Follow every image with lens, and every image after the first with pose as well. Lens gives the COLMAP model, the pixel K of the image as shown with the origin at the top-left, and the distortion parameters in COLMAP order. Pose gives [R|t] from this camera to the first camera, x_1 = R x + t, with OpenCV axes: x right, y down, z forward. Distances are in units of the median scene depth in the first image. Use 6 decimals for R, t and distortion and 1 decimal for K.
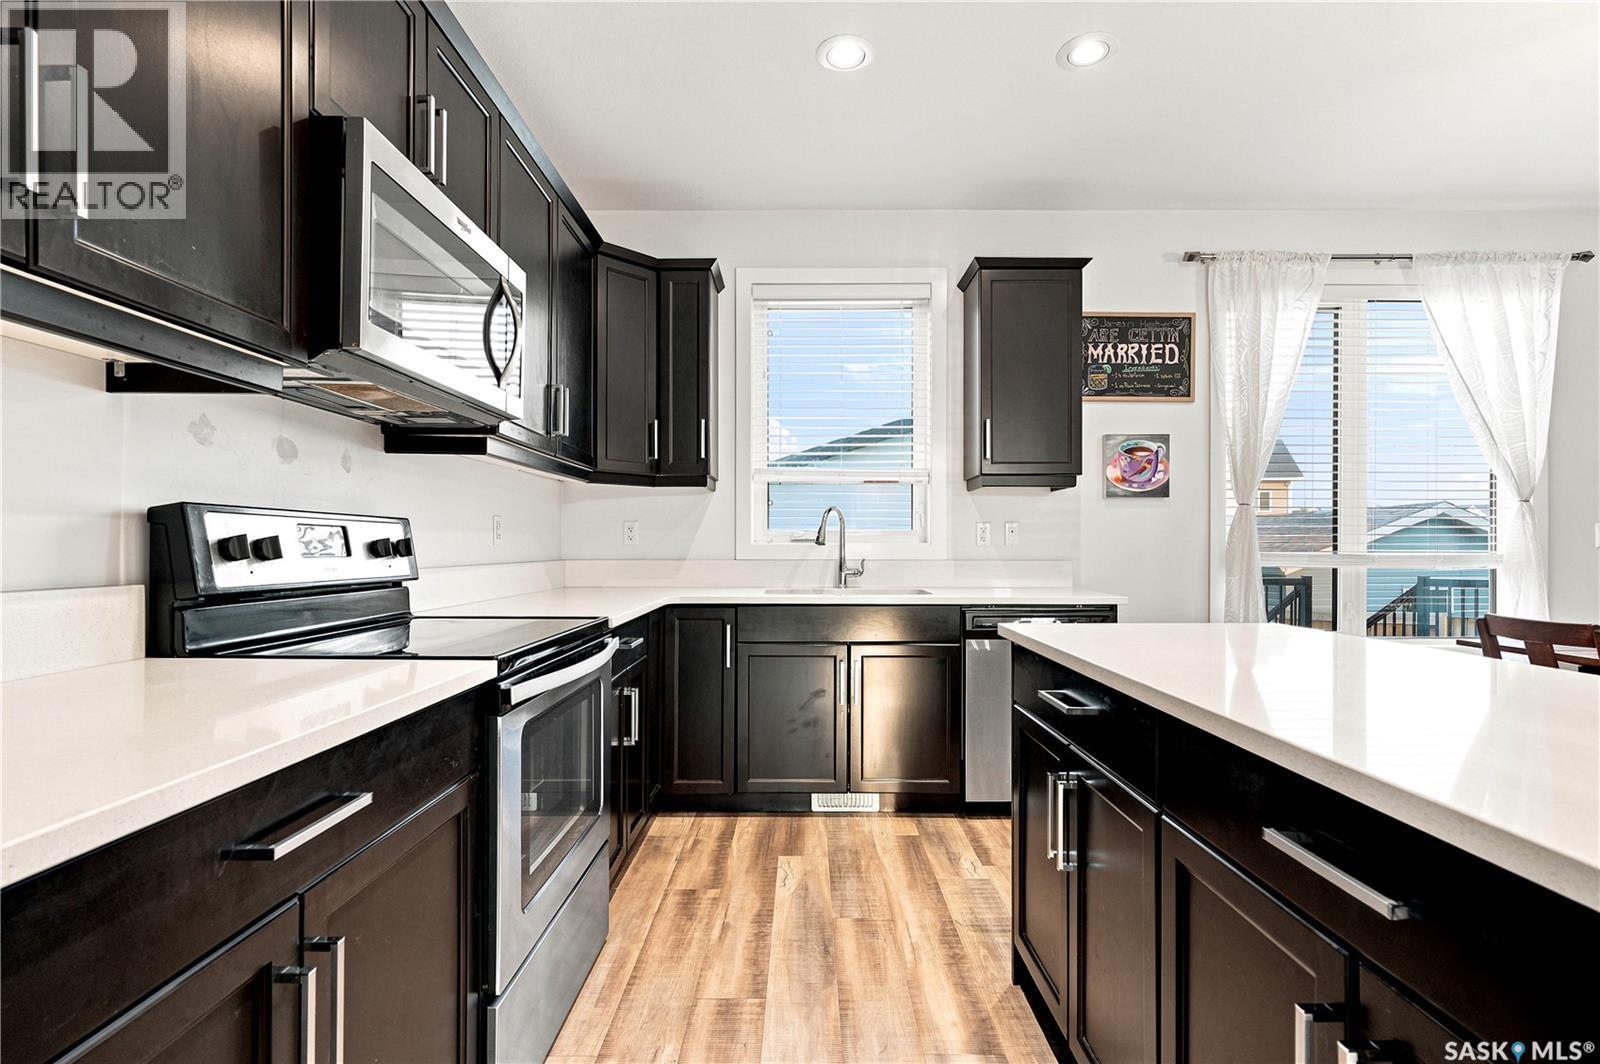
lens RADIAL K [[733.5, 0, 803.4], [0, 733.5, 550.4], [0, 0, 1]] dist [-0.000371, -0.000312]
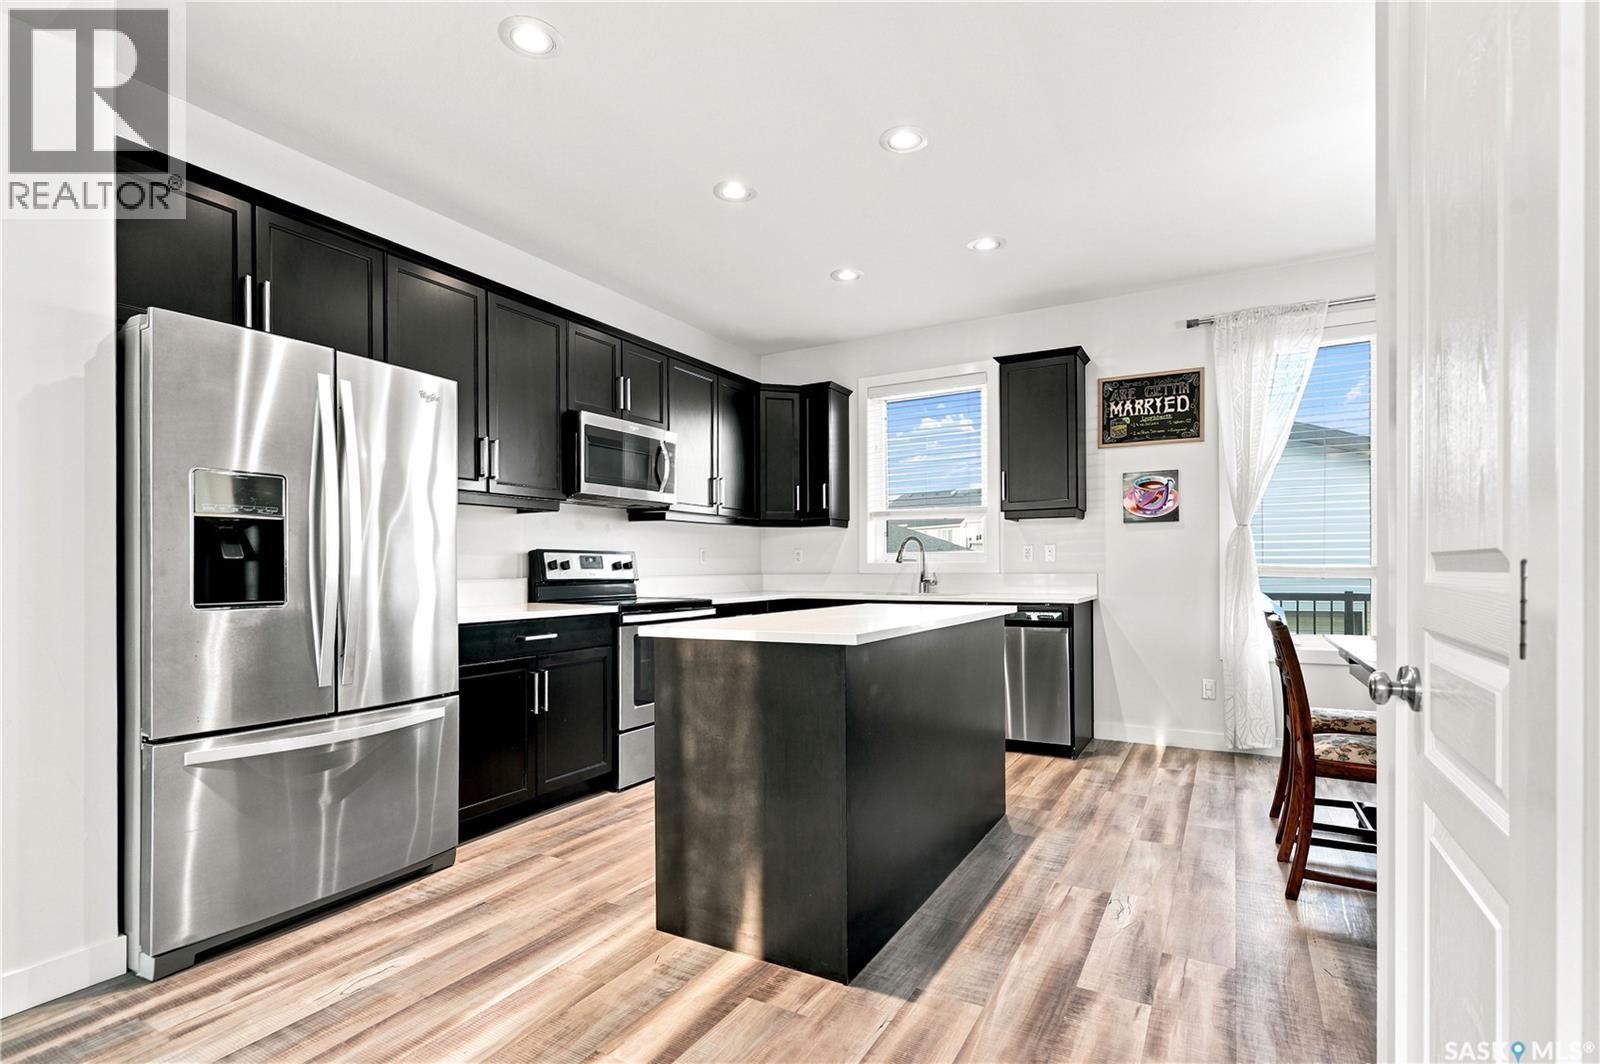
lens RADIAL K [[764.5, 0, 808.0], [0, 764.5, 566.5], [0, 0, 1]] dist [-0.001756, -0.000103]
pose [[0.874243, -0.007412, -0.485432, 0.607808], [0.003472, 0.999953, -0.009015, 0.013106], [0.485476, 0.006196, 0.874228, -0.435534]]
